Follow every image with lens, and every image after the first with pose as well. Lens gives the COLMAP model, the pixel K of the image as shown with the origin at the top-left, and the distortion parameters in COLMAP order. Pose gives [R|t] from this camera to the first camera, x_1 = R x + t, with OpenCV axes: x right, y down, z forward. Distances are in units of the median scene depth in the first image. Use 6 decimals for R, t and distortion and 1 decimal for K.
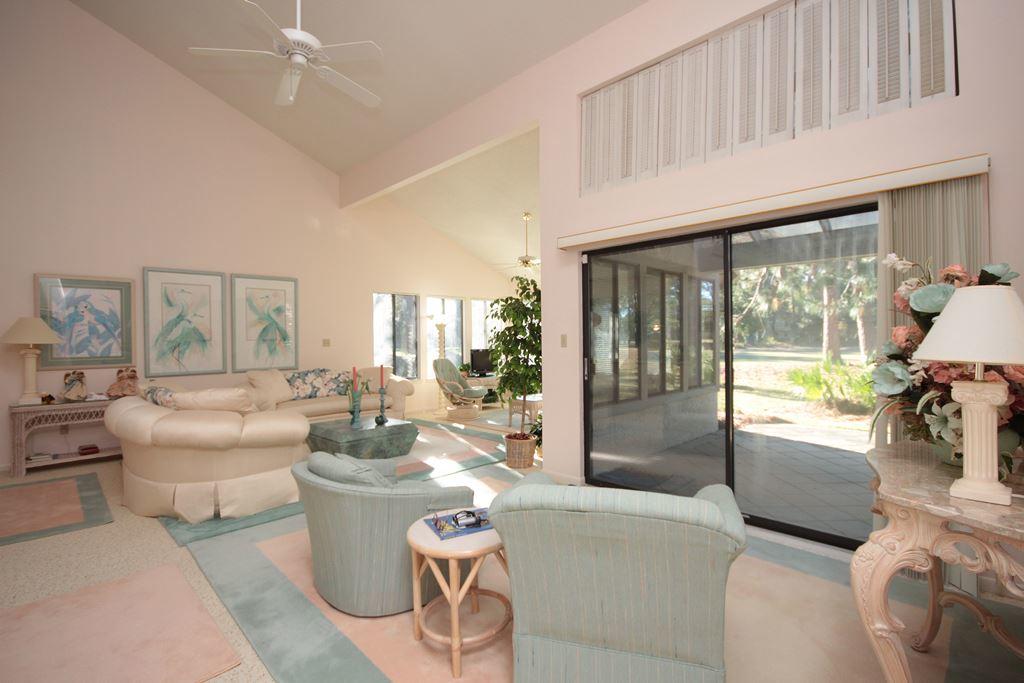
lens RADIAL K [[475.9, 0, 510.7], [0, 475.9, 336.3], [0, 0, 1]] dist [0.003489, -0.003304]
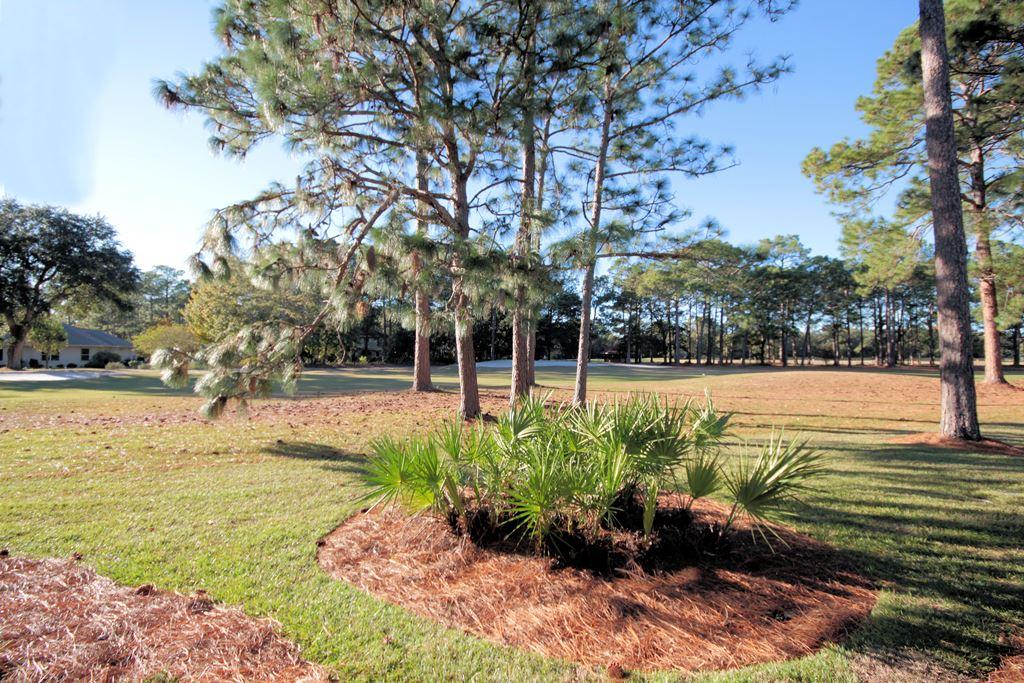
lens RADIAL K [[475.9, 0, 521.3], [0, 475.9, 339.1], [0, 0, 1]] dist [0.003489, -0.003304]
pose [[0.683830, 0.035616, 0.728772, 0.258741], [-0.011913, 0.999220, -0.037655, -0.010011], [-0.729544, 0.017068, 0.683721, 0.437502]]
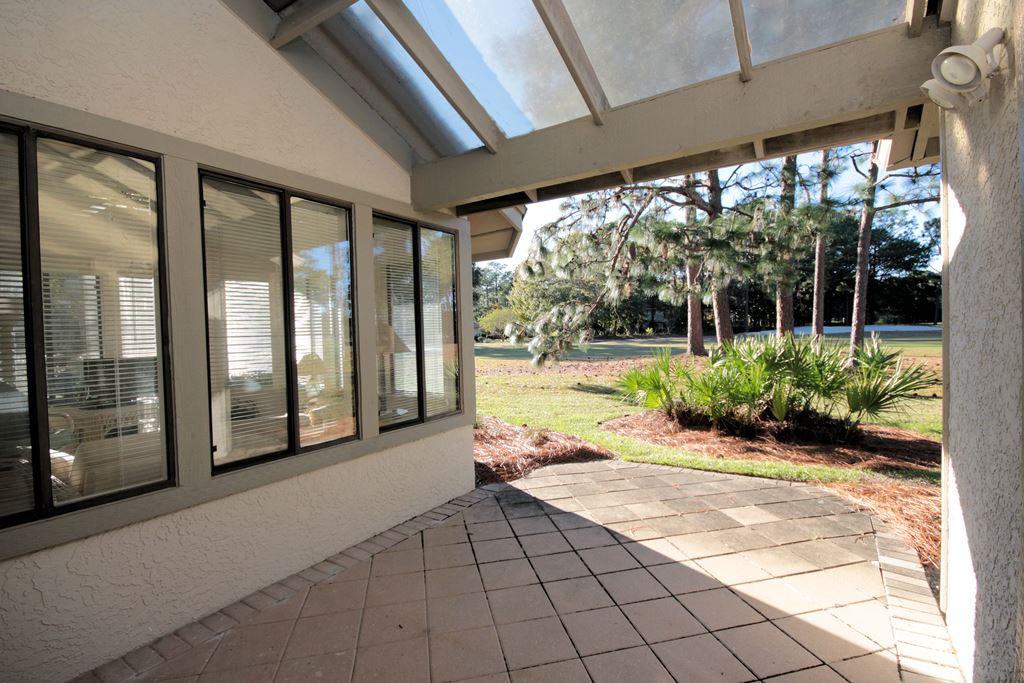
lens RADIAL K [[475.9, 0, 512.7], [0, 475.9, 343.7], [0, 0, 1]] dist [0.003489, -0.003304]
pose [[0.977771, -0.026498, 0.207995, 0.182361], [0.021330, 0.999407, 0.027049, 0.001700], [-0.208589, -0.022011, 0.977756, 0.211832]]
